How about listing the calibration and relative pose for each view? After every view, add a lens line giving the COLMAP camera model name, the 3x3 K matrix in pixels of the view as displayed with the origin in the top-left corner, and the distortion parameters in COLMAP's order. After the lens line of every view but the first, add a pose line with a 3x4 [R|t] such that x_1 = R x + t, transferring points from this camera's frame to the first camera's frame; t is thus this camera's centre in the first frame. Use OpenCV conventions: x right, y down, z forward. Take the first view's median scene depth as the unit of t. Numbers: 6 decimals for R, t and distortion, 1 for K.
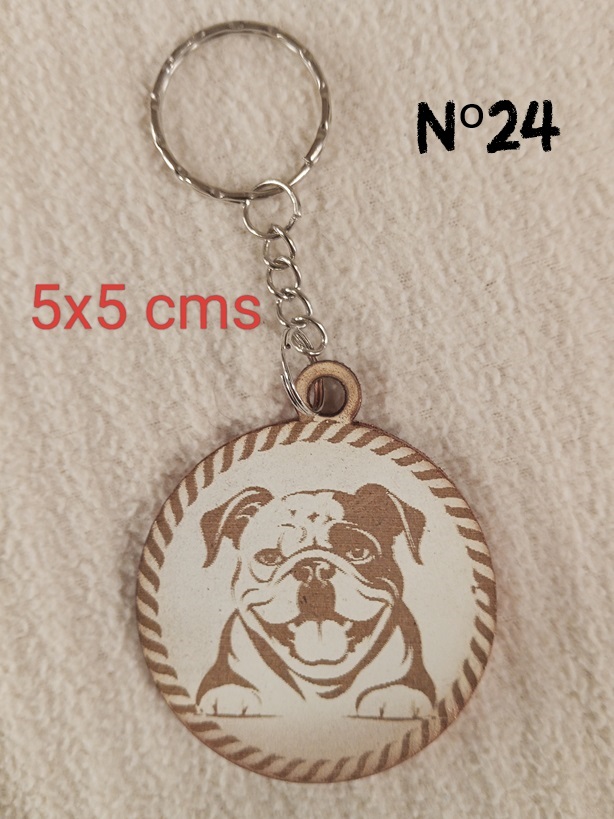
lens RADIAL K [[645.1, 0, 301.6], [0, 645.1, 410.6], [0, 0, 1]] dist [0.044839, -0.066175]
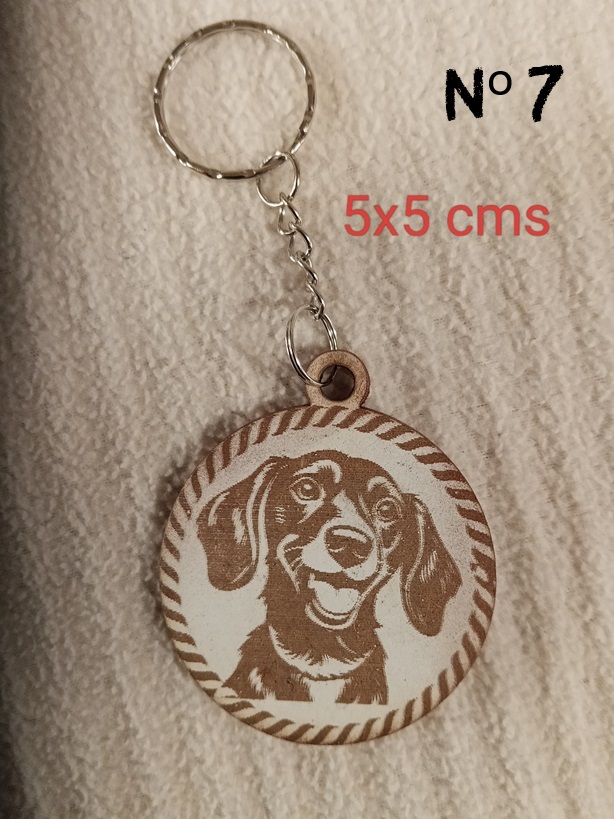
lens RADIAL K [[645.1, 0, 291.3], [0, 645.1, 410.1], [0, 0, 1]] dist [0.044839, -0.066175]
pose [[0.999408, 0.018345, -0.029102, -0.365986], [-0.019669, 0.998754, -0.045876, 0.817281], [0.028224, 0.046421, 0.998523, -0.055845]]
